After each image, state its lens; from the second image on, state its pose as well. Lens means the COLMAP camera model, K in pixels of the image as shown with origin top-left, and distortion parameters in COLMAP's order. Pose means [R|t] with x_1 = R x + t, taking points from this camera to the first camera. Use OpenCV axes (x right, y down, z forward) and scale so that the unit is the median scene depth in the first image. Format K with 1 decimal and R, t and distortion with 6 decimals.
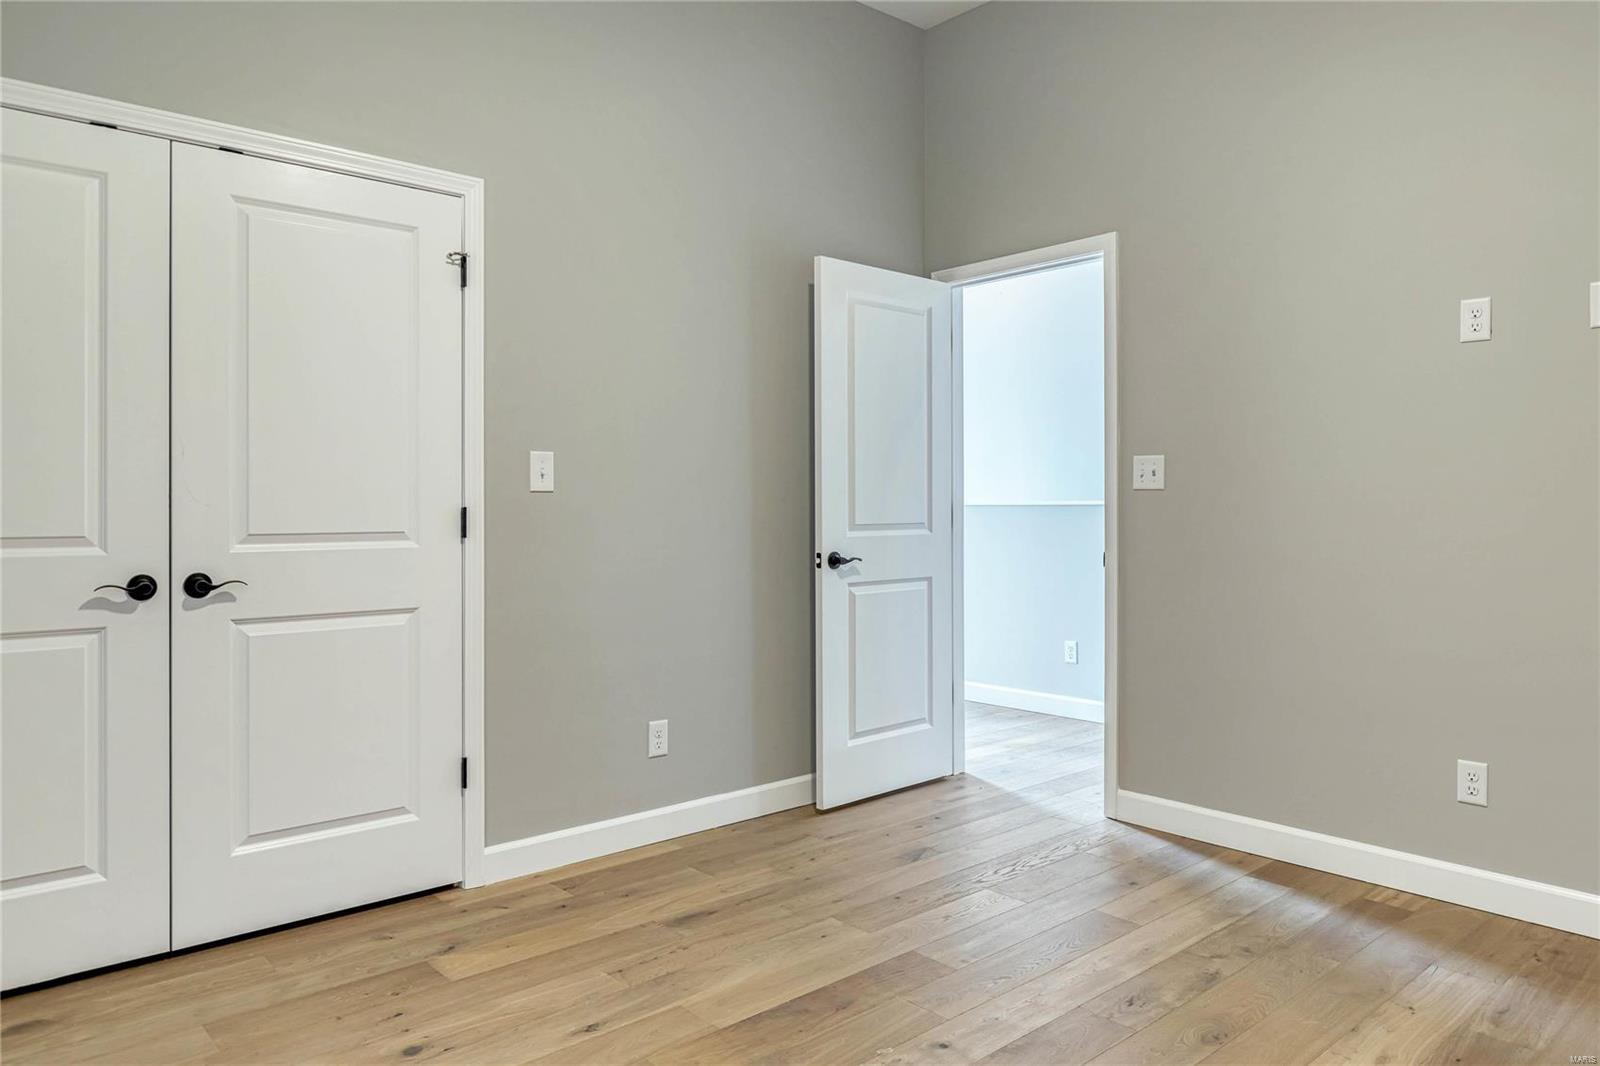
lens RADIAL K [[1081.4, 0, 800.0], [0, 1081.4, 533.0], [0, 0, 1]] dist [0.004498, 0.000630]
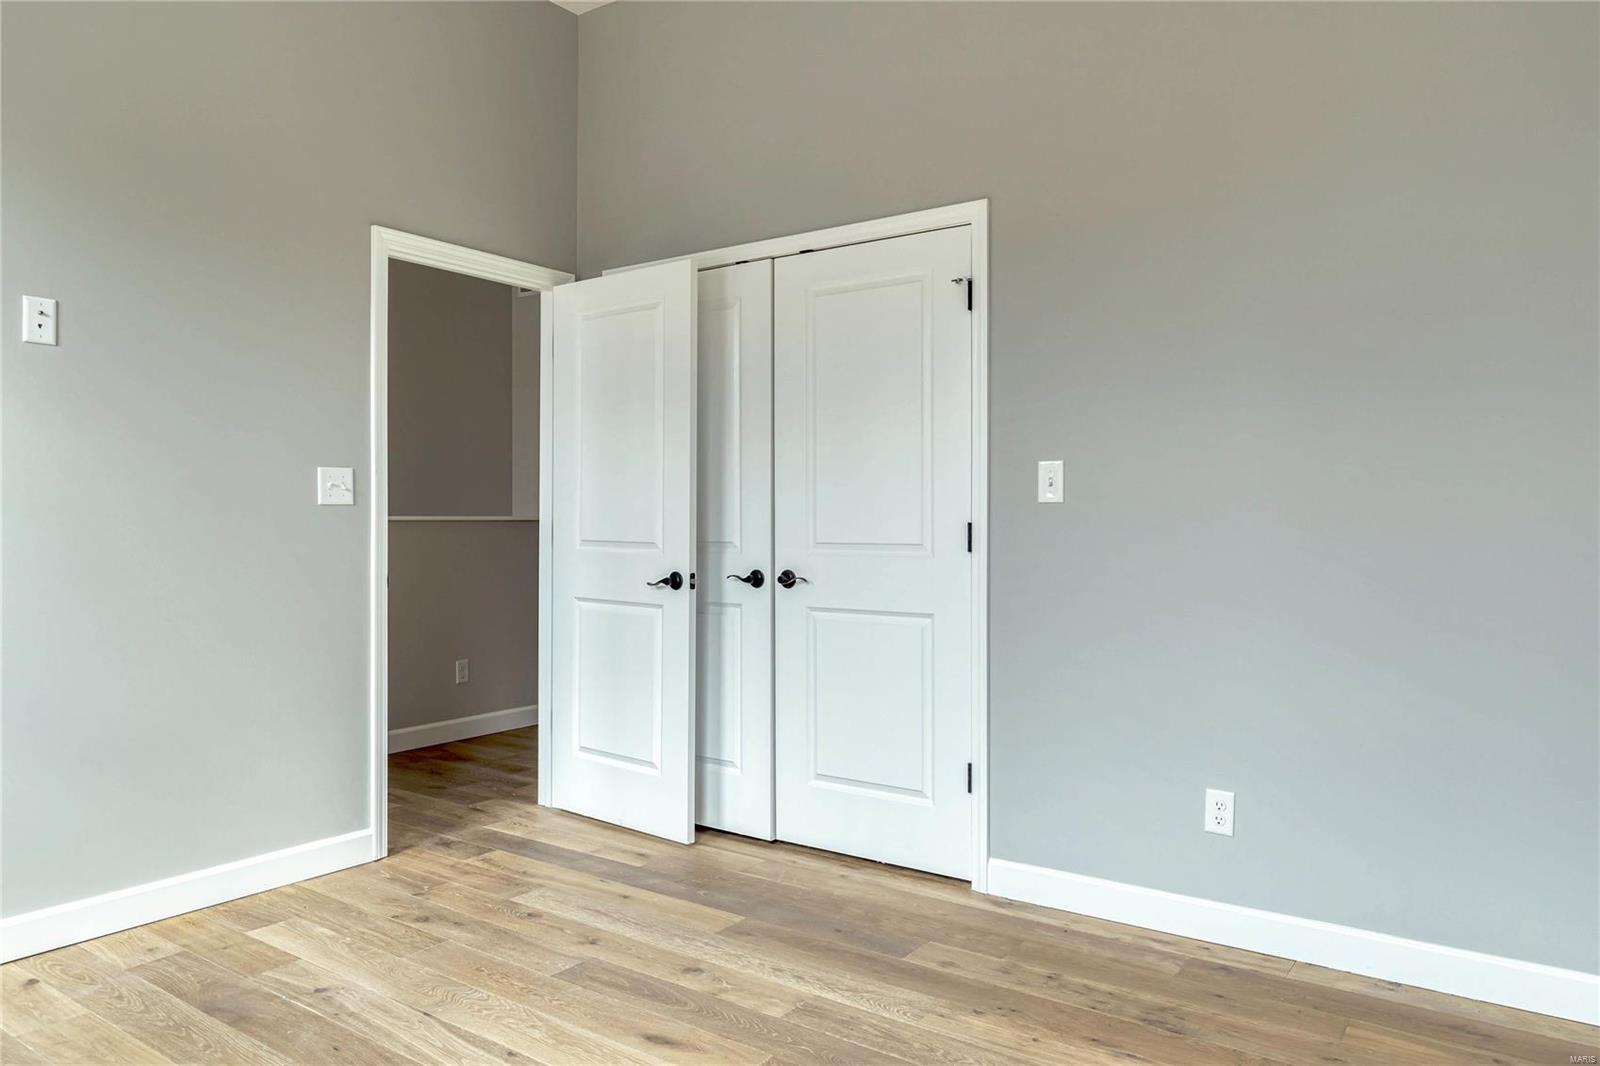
lens RADIAL K [[1058.9, 0, 800.0], [0, 1058.9, 533.0], [0, 0, 1]] dist [-0.001670, -0.000026]
pose [[0.214616, 0.002214, -0.976696, 0.660944], [-0.017205, 0.999851, -0.001514, -0.007920], [0.976547, 0.017129, 0.214622, 0.634214]]
